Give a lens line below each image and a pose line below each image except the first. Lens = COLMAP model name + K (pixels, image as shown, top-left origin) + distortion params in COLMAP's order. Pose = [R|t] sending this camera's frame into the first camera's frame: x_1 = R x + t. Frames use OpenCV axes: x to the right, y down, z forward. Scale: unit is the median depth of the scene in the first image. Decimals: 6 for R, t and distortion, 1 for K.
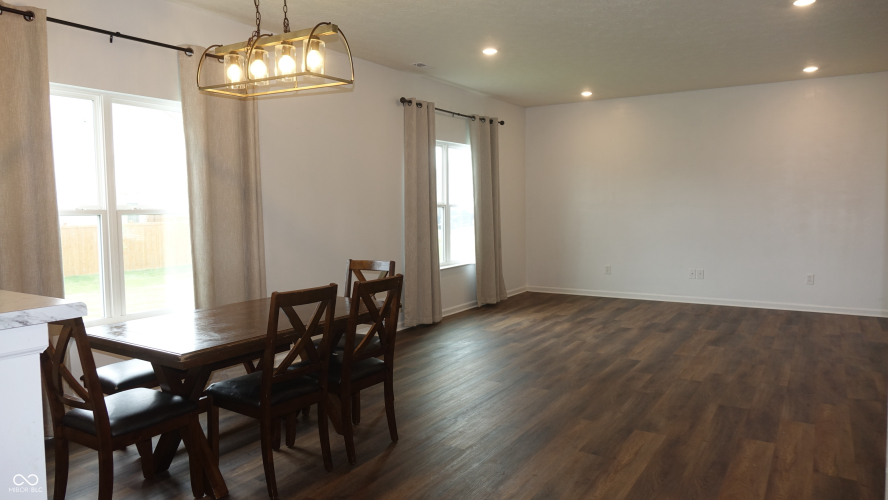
lens RADIAL K [[605.0, 0, 444.0], [0, 605.0, 250.0], [0, 0, 1]] dist [-0.002718, 0.004065]
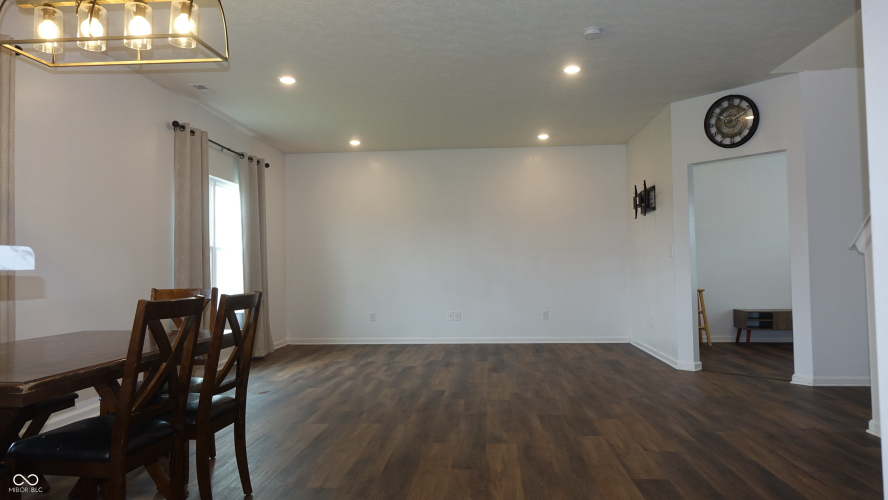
lens RADIAL K [[605.0, 0, 444.0], [0, 605.0, 250.0], [0, 0, 1]] dist [-0.002718, 0.004065]
pose [[0.885626, 0.013166, 0.464212, -0.120632], [0.040091, 0.993699, -0.104668, 0.041513], [-0.462665, 0.111307, 0.879518, 0.055149]]
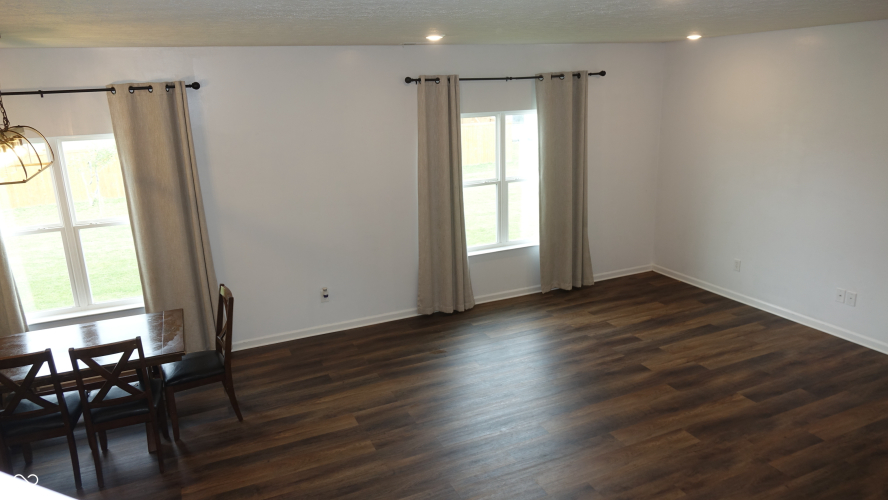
lens RADIAL K [[605.0, 0, 444.0], [0, 605.0, 250.0], [0, 0, 1]] dist [-0.002718, 0.004065]
pose [[0.831909, 0.134402, -0.538390, 0.474242], [-0.020271, 0.976938, 0.212558, -0.179893], [0.554542, -0.165916, 0.815448, 0.226250]]
